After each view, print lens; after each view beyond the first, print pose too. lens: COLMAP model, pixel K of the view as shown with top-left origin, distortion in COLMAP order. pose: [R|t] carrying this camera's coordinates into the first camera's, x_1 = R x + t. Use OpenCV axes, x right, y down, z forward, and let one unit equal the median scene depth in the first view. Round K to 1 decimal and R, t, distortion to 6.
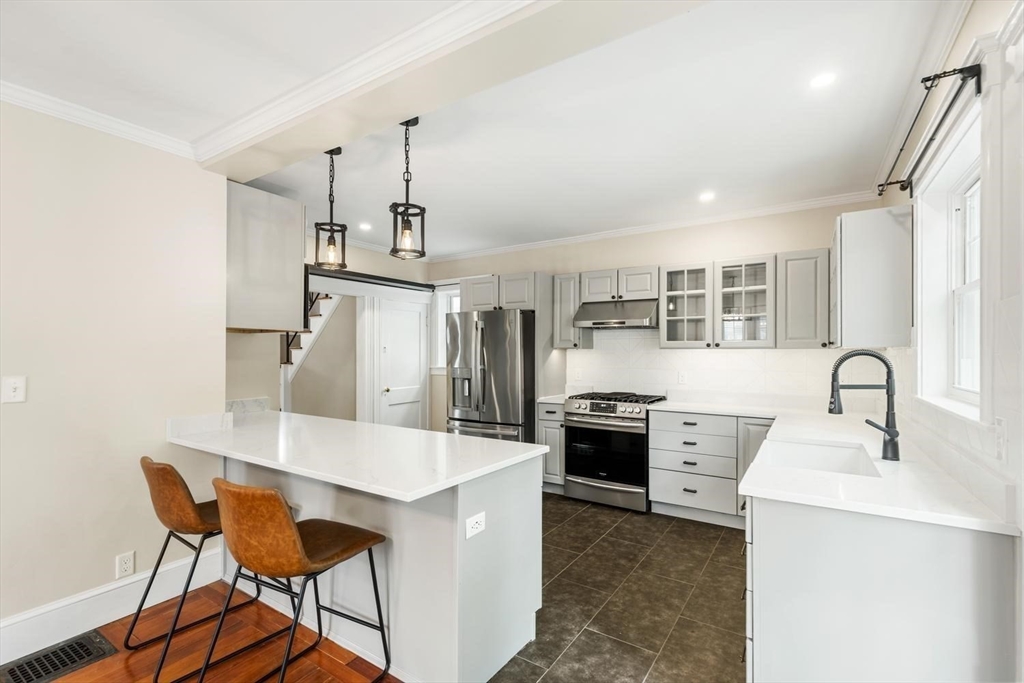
lens RADIAL K [[463.0, 0, 513.8], [0, 463.0, 349.4], [0, 0, 1]] dist [0.006487, -0.000402]
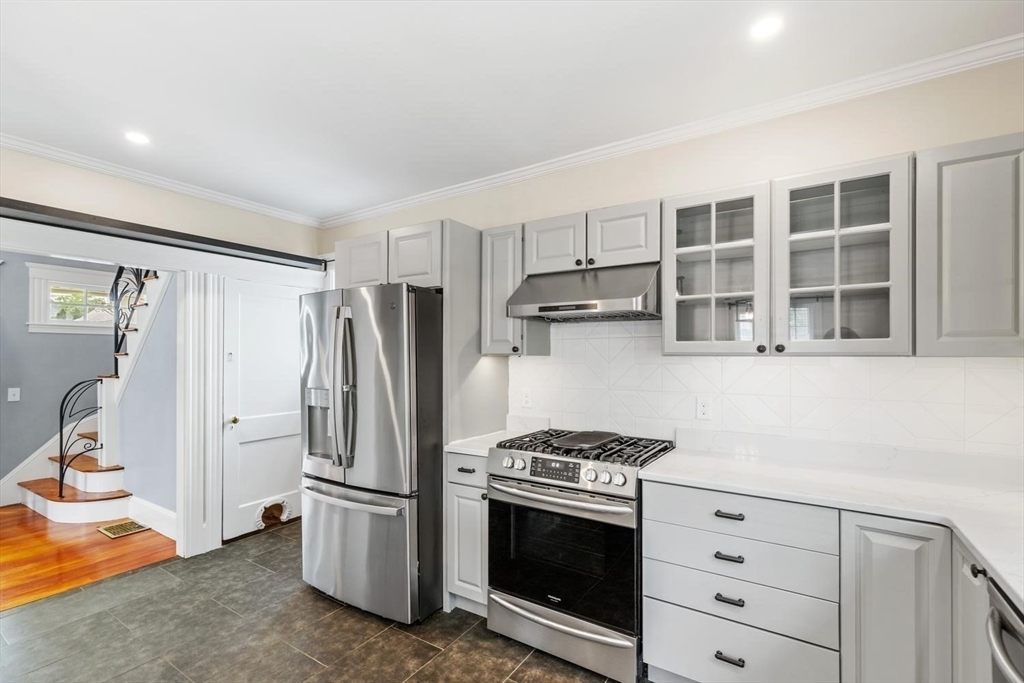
lens RADIAL K [[463.0, 0, 513.8], [0, 463.0, 349.4], [0, 0, 1]] dist [0.006487, -0.000402]
pose [[0.999994, 0.000039, 0.003569, 0.147048], [-0.000002, 0.999948, -0.010155, -0.003603], [-0.003569, 0.010155, 0.999942, 0.485882]]
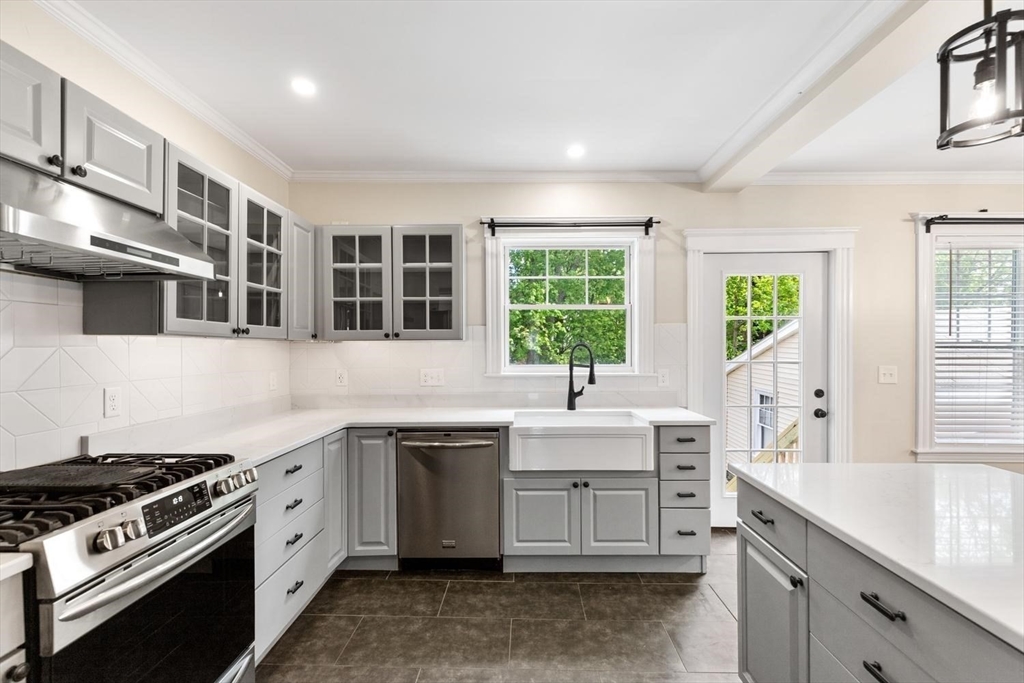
lens RADIAL K [[463.0, 0, 513.8], [0, 463.0, 349.4], [0, 0, 1]] dist [0.006487, -0.000402]
pose [[-0.529900, -0.000280, 0.848060, -0.224242], [-0.001127, 0.999999, -0.000374, 0.012048], [-0.848059, -0.001153, -0.529900, 0.988271]]
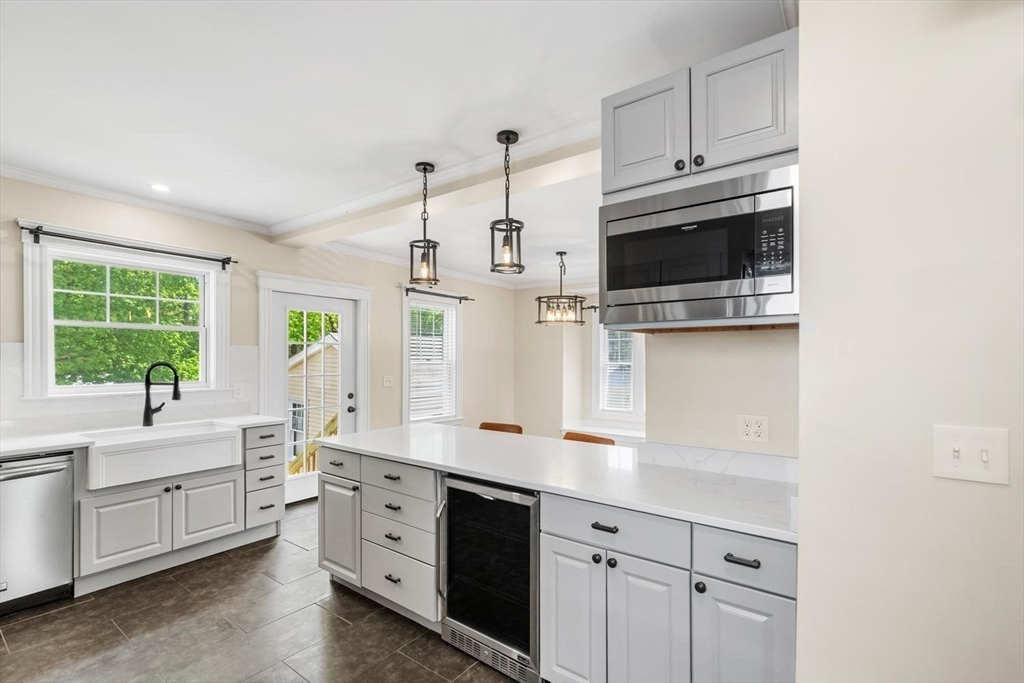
lens RADIAL K [[465.1, 0, 519.3], [0, 465.1, 357.9], [0, 0, 1]] dist [0.002407, 0.000000]
pose [[-0.998781, 0.000354, 0.049350, -0.313564], [-0.000023, 0.999971, -0.007648, -0.000983], [-0.049351, -0.007640, -0.998752, 1.288153]]
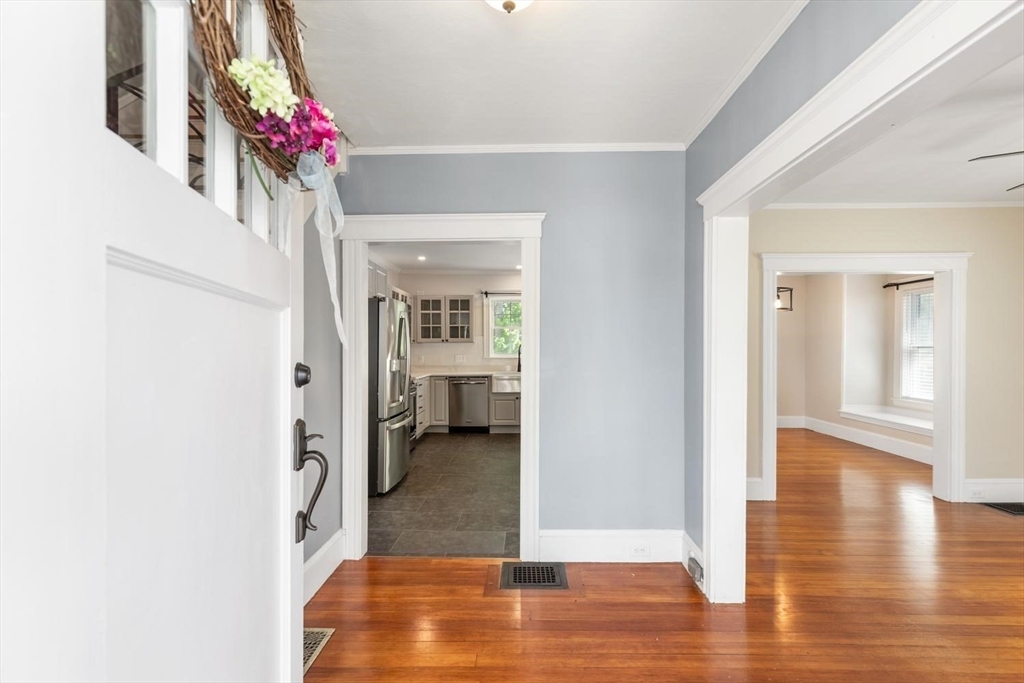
lens RADIAL K [[463.0, 0, 513.8], [0, 463.0, 349.4], [0, 0, 1]] dist [0.006487, -0.000402]
pose [[-0.525787, -0.005102, 0.850601, -1.189119], [-0.003261, 0.999987, 0.003982, 0.016609], [-0.850610, -0.000680, -0.525797, 1.491605]]
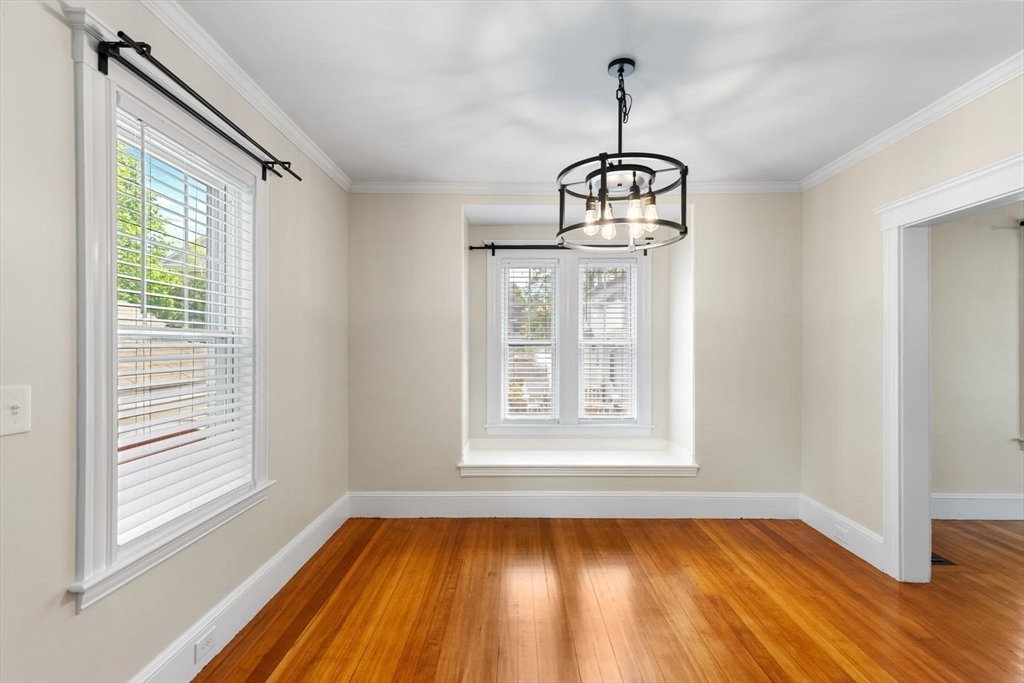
lens RADIAL K [[469.7, 0, 512.2], [0, 469.7, 346.4], [0, 0, 1]] dist [0.007017, -0.000466]
pose [[-0.844532, 0.001280, -0.535504, 0.010788], [0.001752, 0.999998, -0.000373, 0.015657], [0.535503, -0.001253, -0.844532, 0.416952]]
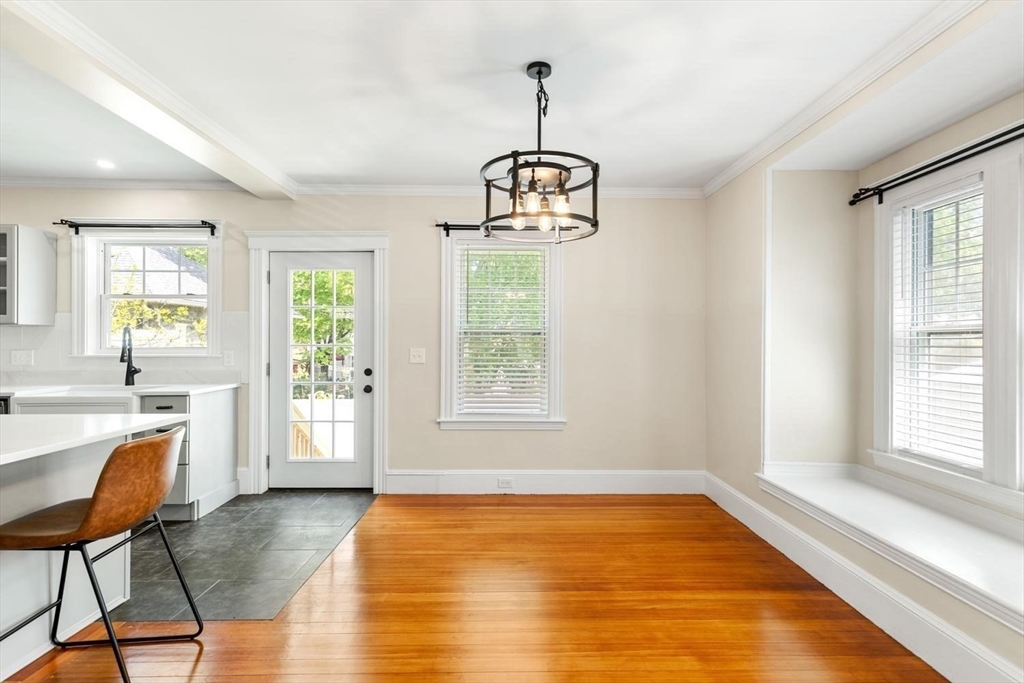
lens RADIAL K [[468.6, 0, 513.4], [0, 468.6, 340.3], [0, 0, 1]] dist [0.004908, 0.000014]
pose [[-0.555464, 0.003757, 0.831532, -0.799943], [-0.005034, 0.999956, -0.007881, 0.029499], [-0.831525, -0.008564, -0.555421, 0.372734]]
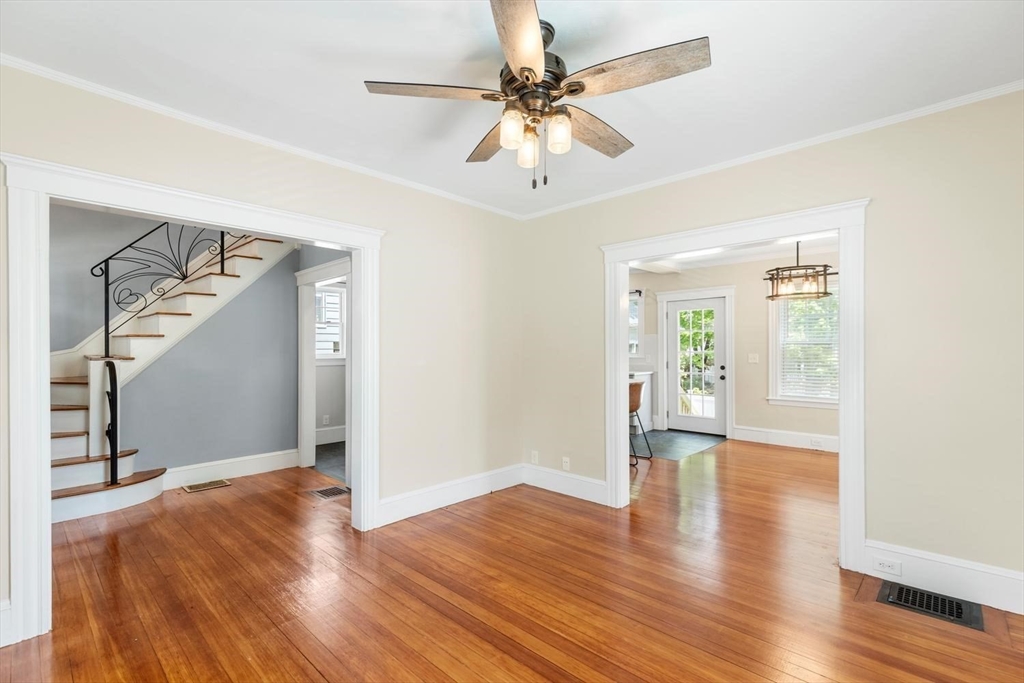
lens RADIAL K [[463.0, 0, 513.8], [0, 463.0, 349.4], [0, 0, 1]] dist [0.006487, -0.000402]
pose [[0.179378, 0.000976, 0.983780, -1.589000], [-0.000744, 0.999999, -0.000857, 0.026273], [-0.983780, -0.000578, 0.179378, 0.519472]]
